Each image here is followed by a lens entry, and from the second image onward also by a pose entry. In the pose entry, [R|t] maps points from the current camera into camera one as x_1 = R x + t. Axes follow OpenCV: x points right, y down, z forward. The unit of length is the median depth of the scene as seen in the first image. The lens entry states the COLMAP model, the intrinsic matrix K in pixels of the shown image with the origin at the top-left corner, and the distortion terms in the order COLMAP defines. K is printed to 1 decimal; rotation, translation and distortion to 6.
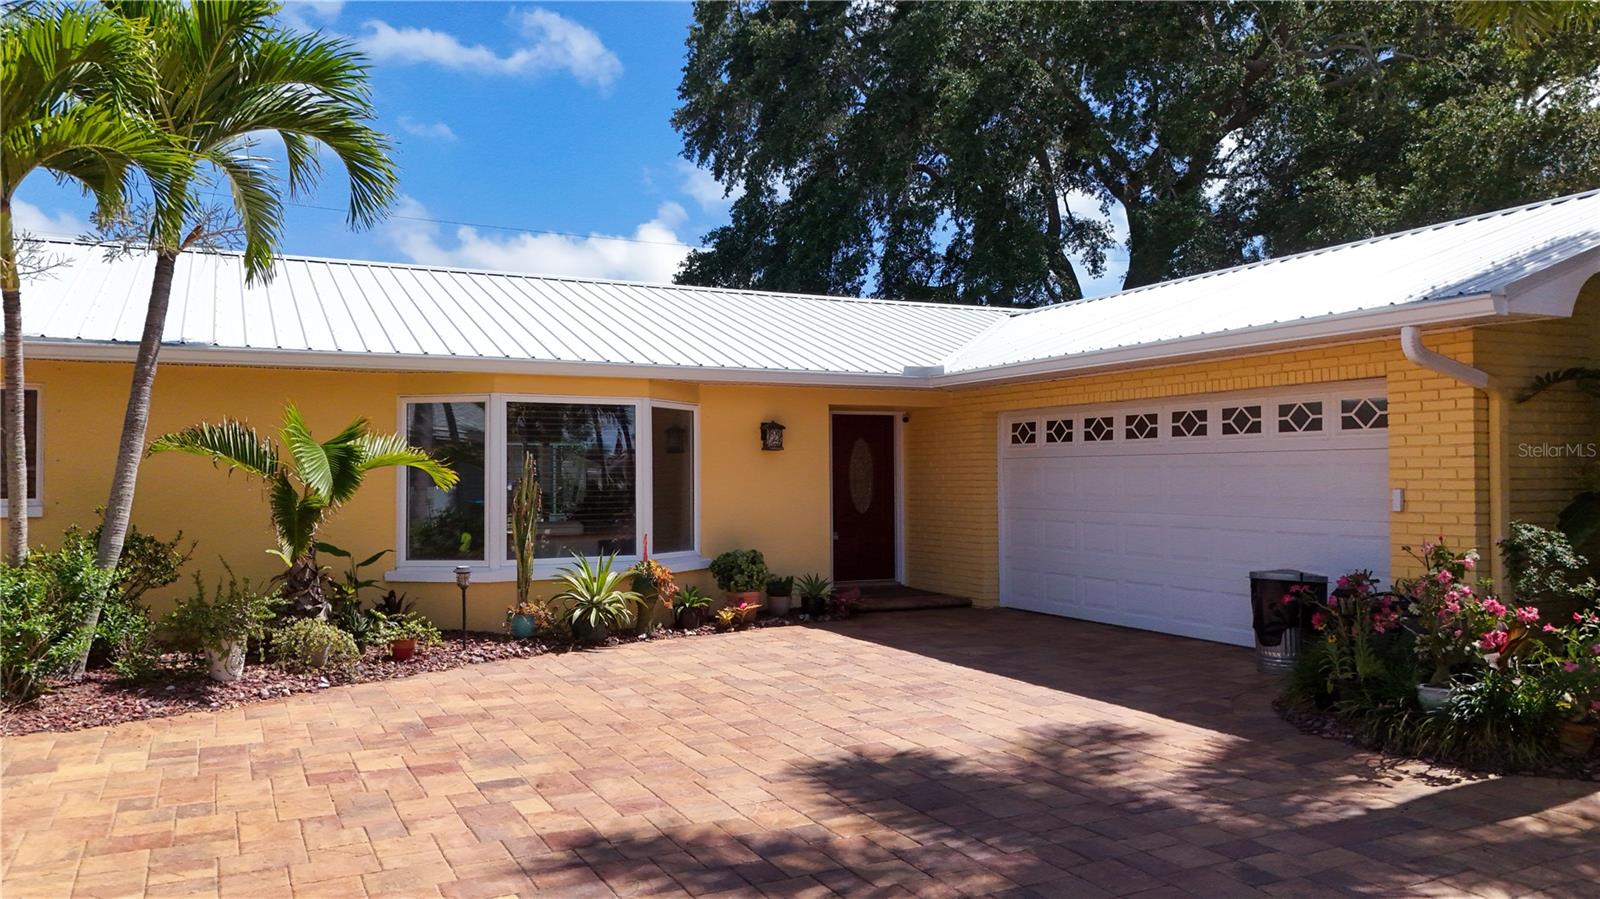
lens RADIAL K [[1204.3, 0, 800.0], [0, 1204.3, 449.5], [0, 0, 1]] dist [0.076602, -0.007472]
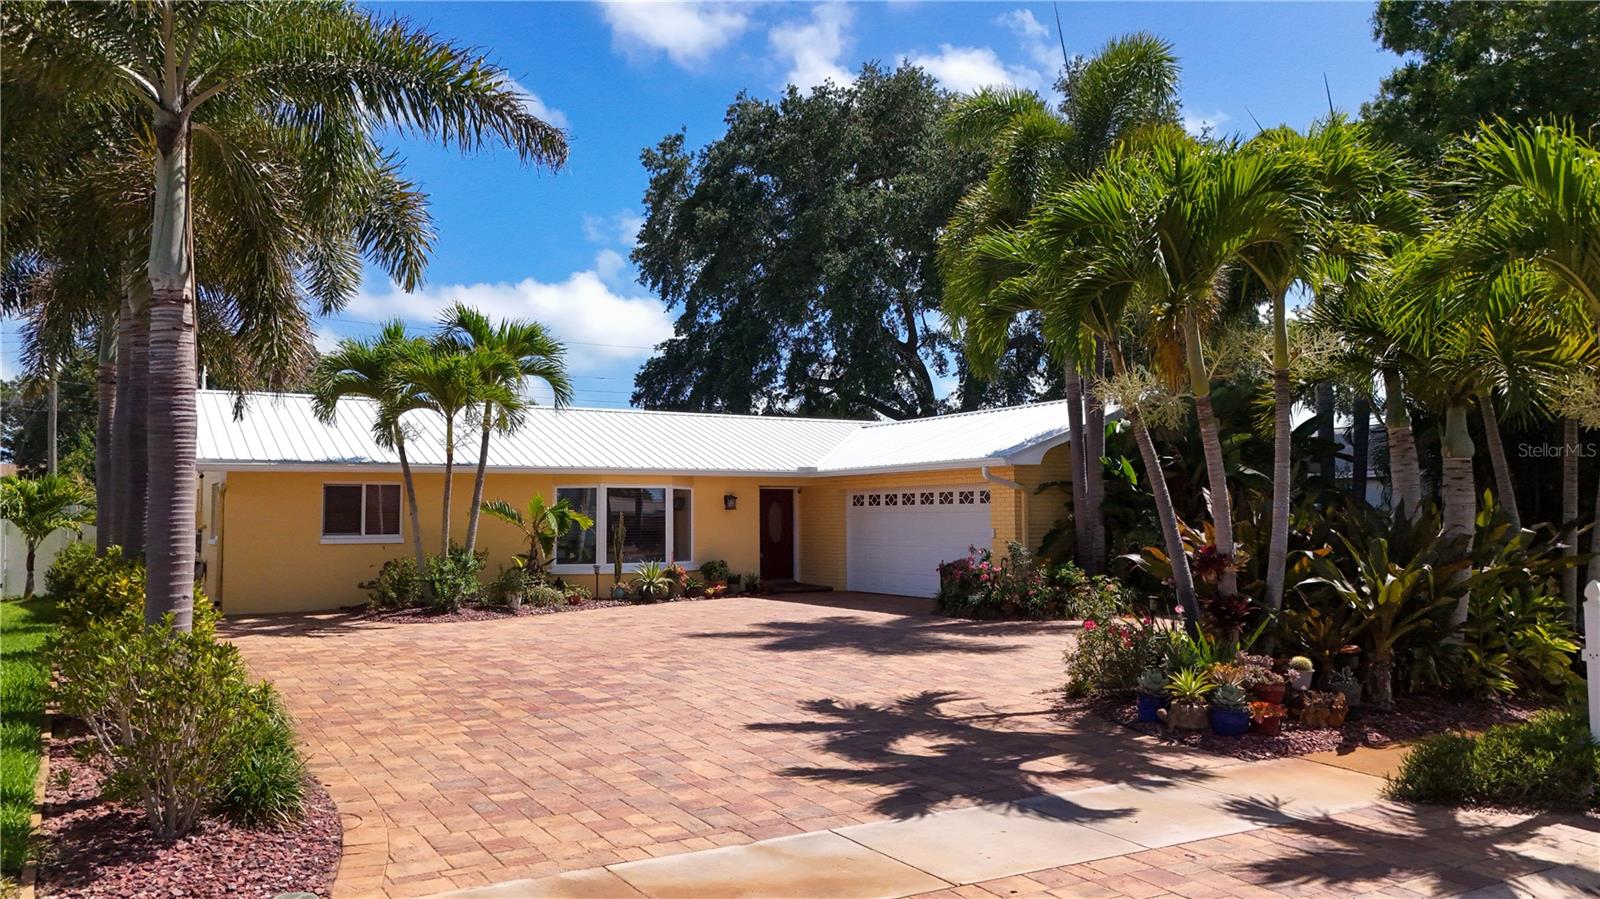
lens RADIAL K [[1204.3, 0, 800.0], [0, 1204.3, 449.5], [0, 0, 1]] dist [0.076602, -0.007472]
pose [[0.996945, 0.003325, 0.078038, -0.066727], [-0.000482, 0.999336, -0.036422, -0.027286], [-0.078107, 0.036273, 0.996285, -1.014886]]
